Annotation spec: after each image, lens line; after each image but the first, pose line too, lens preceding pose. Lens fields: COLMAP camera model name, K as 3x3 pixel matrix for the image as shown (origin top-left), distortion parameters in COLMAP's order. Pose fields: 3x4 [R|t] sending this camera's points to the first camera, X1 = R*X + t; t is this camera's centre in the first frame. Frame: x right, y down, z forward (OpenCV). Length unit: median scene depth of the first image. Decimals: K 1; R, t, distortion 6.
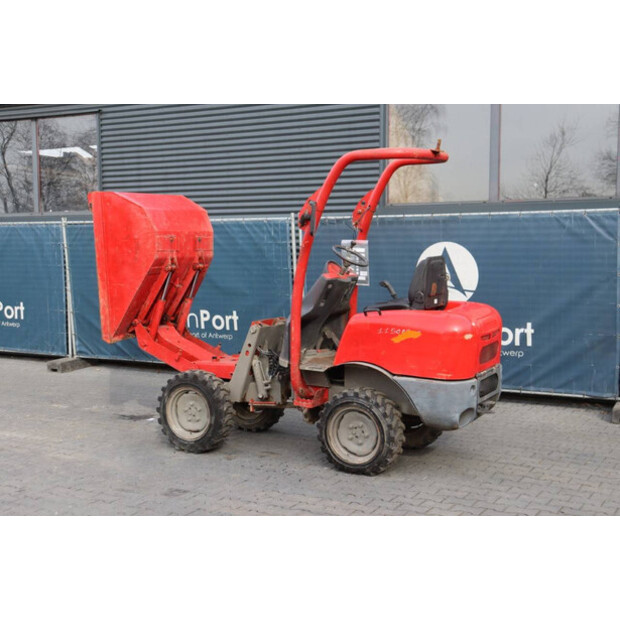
lens RADIAL K [[850.2, 0, 310.0], [0, 850.2, 310.0], [0, 0, 1]] dist [0.030237, 0.040230]
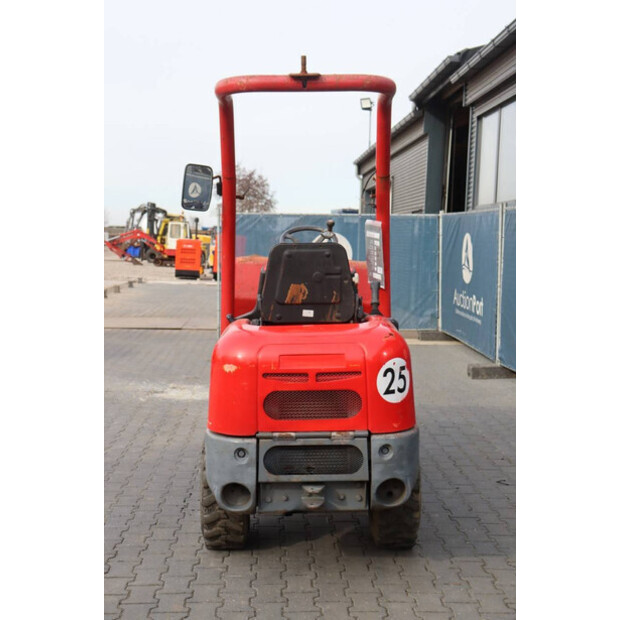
lens RADIAL K [[882.7, 0, 319.3], [0, 882.7, 310.2], [0, 0, 1]] dist [0.123888, 0.057316]
pose [[0.535005, 0.088078, -0.840245, 0.648585], [-0.092314, 0.994690, 0.045489, -0.039746], [0.839790, 0.053229, 0.540296, 0.594235]]
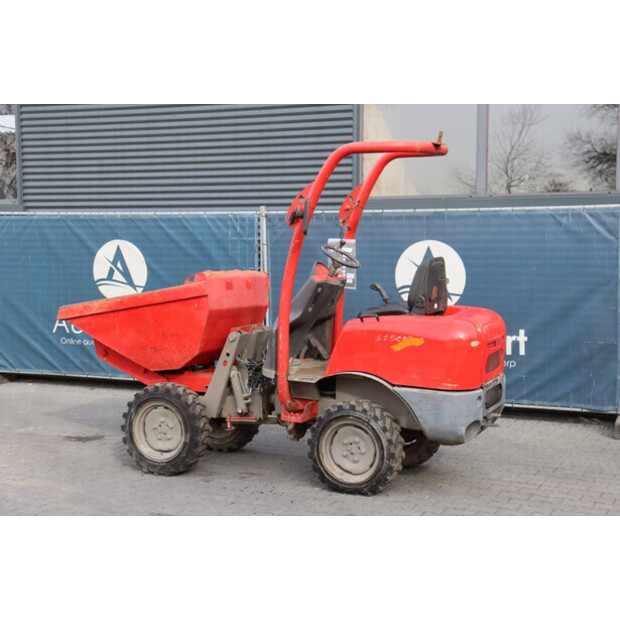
lens RADIAL K [[1012.3, 0, 310.0], [0, 1012.3, 310.0], [0, 0, 1]] dist [0.141697, -0.019997]
pose [[0.996330, -0.000466, 0.085595, -0.076159], [0.000941, 0.999984, -0.005510, 0.000026], [-0.085591, 0.005570, 0.996315, -0.081229]]
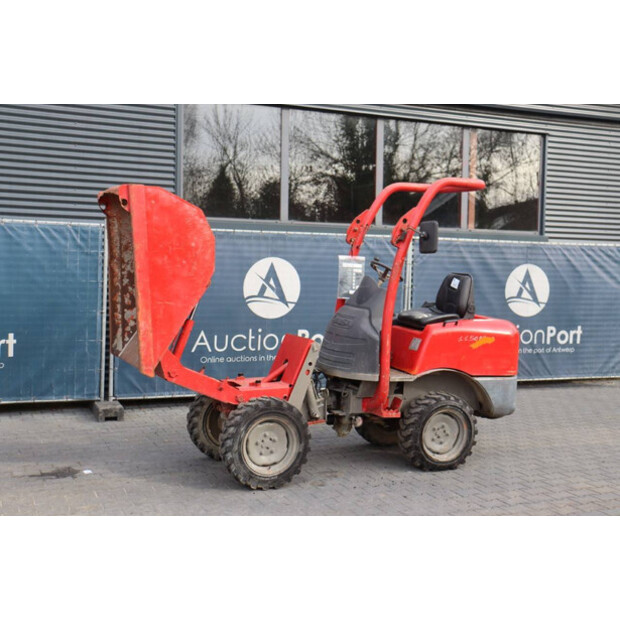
lens RADIAL K [[783.9, 0, 312.1], [0, 783.9, 301.7], [0, 0, 1]] dist [-0.036222, 0.226427]
pose [[0.604954, -0.017867, 0.796060, -0.766465], [0.032865, 0.999457, -0.002543, -0.025728], [-0.795582, 0.027701, 0.605213, 0.464398]]
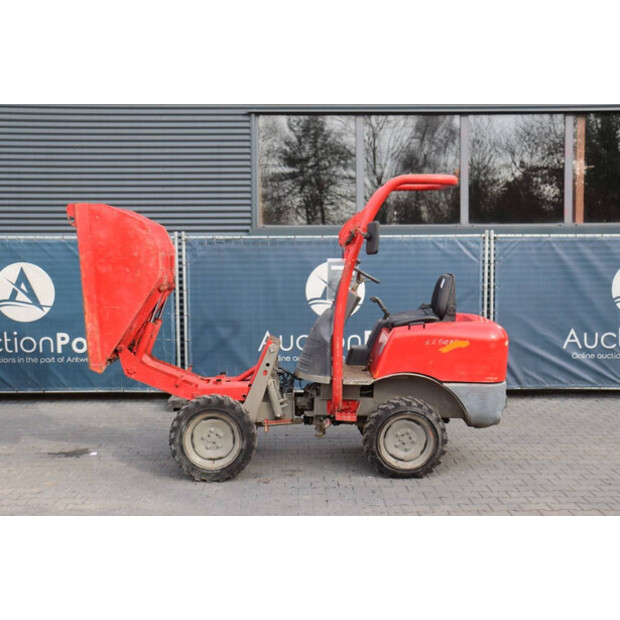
lens RADIAL K [[745.7, 0, 310.0], [0, 745.7, 310.0], [0, 0, 1]] dist [-0.007506, 0.023602]
pose [[0.862887, -0.029641, 0.504527, -0.462654], [0.037714, 0.999272, -0.005794, -0.014982], [-0.503987, 0.024027, 0.863377, 0.226833]]
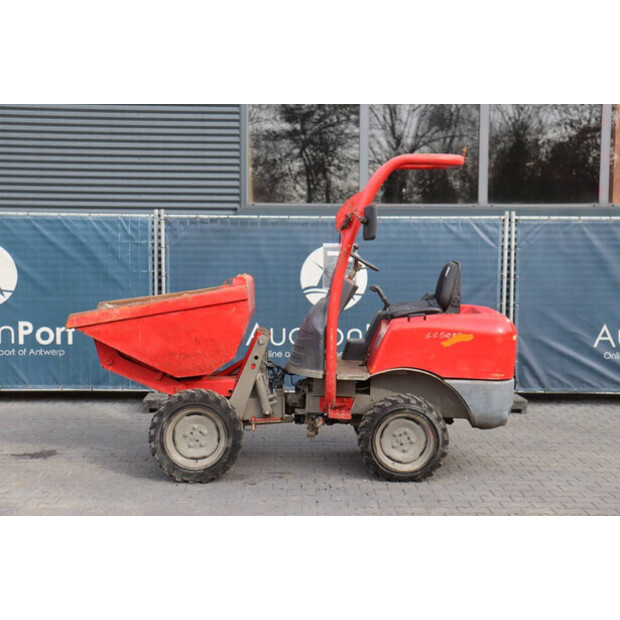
lens RADIAL K [[935.5, 0, 310.0], [0, 935.5, 310.0], [0, 0, 1]] dist [0.104200, -0.004155]
pose [[0.863923, -0.023745, 0.503063, -0.525235], [0.025560, 0.999668, 0.003289, -0.011359], [-0.502974, 0.010017, 0.864243, 0.101031]]
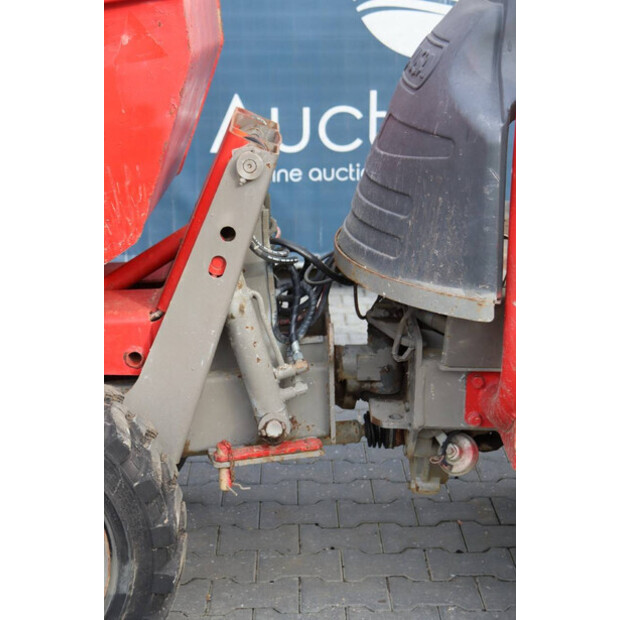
lens RADIAL K [[1243.4, 0, 310.0], [0, 1243.4, 310.0], [0, 0, 1]] dist [0.293362, -0.017801]
pose [[0.866020, -0.126220, 0.483817, -0.222898], [0.036985, 0.981134, 0.189759, -0.002956], [-0.498640, -0.146441, 0.854349, 0.685314]]
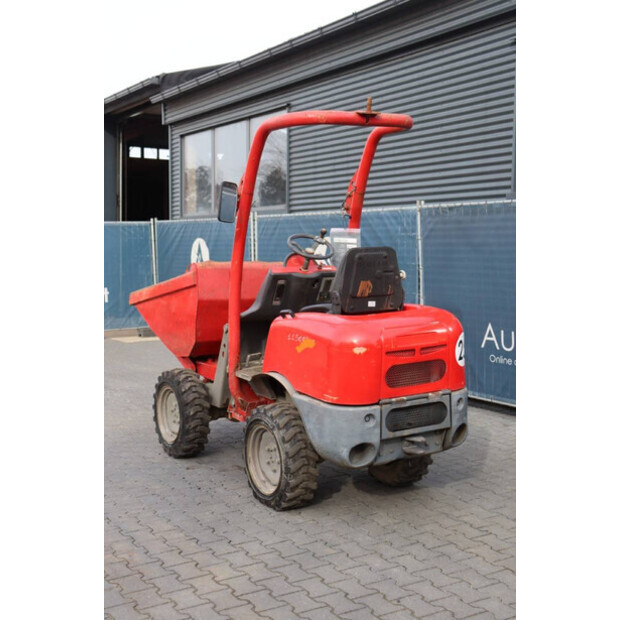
lens RADIAL K [[828.9, 0, 310.0], [0, 828.9, 310.0], [0, 0, 1]] dist [0.089482, -0.000761]
pose [[0.875271, 0.040483, -0.481935, 0.430597], [-0.039609, 0.999143, 0.011992, -0.010578], [0.482008, 0.008593, 0.876125, 0.270370]]
